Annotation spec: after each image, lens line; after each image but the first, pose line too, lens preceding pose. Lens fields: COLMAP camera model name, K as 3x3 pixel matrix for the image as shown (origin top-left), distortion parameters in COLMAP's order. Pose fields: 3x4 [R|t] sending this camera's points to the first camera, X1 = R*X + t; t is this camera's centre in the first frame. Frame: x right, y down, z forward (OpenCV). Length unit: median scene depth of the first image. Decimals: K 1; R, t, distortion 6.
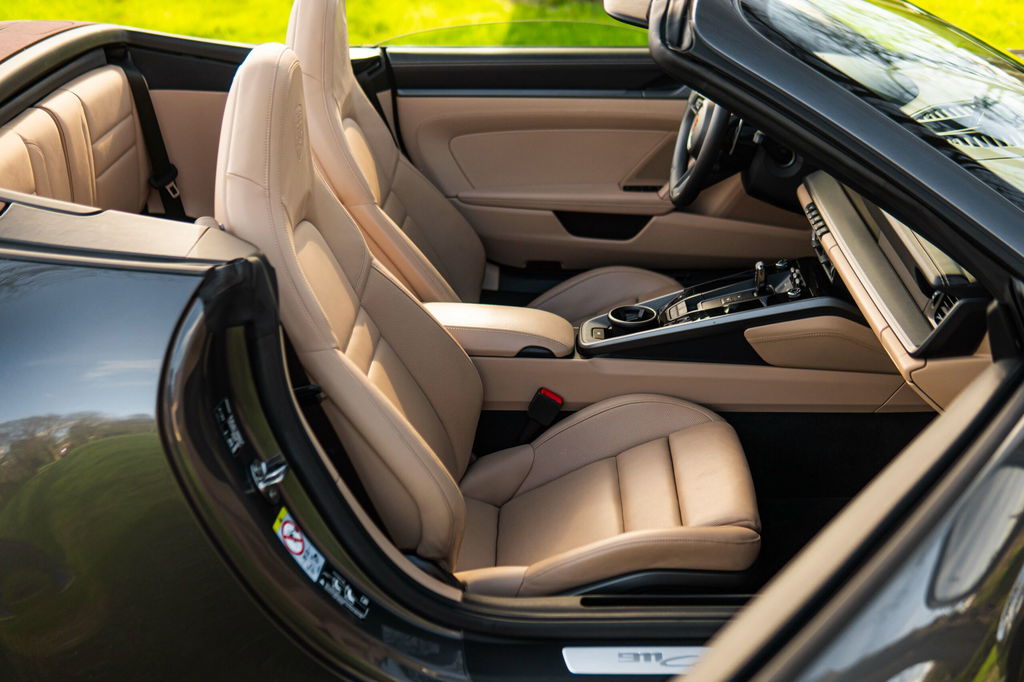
lens RADIAL K [[1327.3, 0, 542.9], [0, 1327.3, 341.5], [0, 0, 1]] dist [-0.024524, -0.081365]
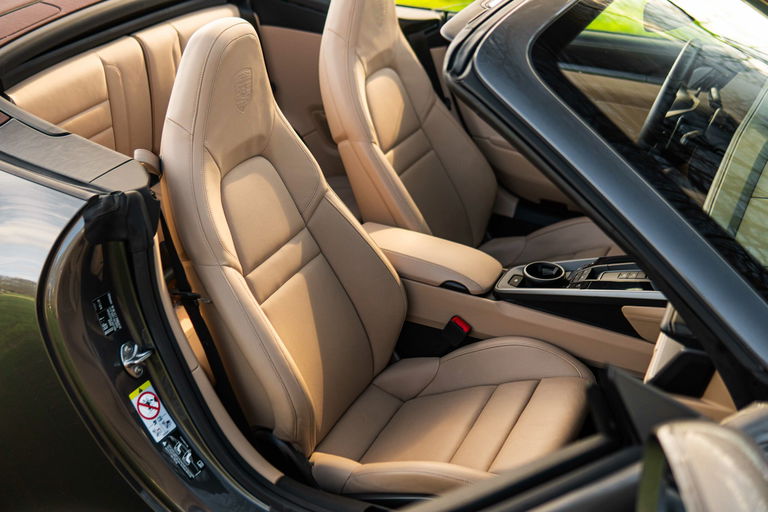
lens RADIAL K [[995.5, 0, 407.2], [0, 995.5, 256.4], [0, 0, 1]] dist [-0.024524, -0.081365]
pose [[0.924254, 0.194903, -0.328279, 0.271461], [-0.174096, 0.980428, 0.091931, -0.104108], [0.339772, -0.027815, 0.940097, 0.138250]]
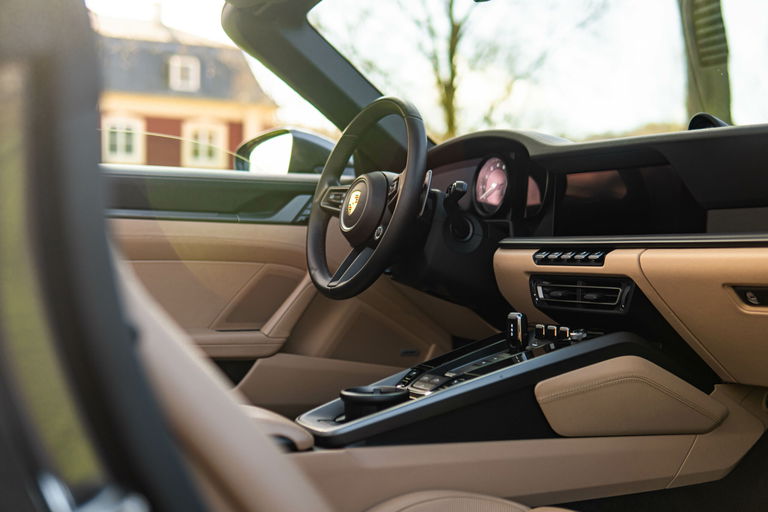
lens RADIAL K [[995.5, 0, 407.2], [0, 995.5, 256.4], [0, 0, 1]] dist [-0.024524, -0.081365]
pose [[0.876861, -0.001507, 0.480742, -0.197194], [0.184298, 0.924648, -0.333256, 0.106070], [-0.444015, 0.380819, 0.811066, 0.589778]]
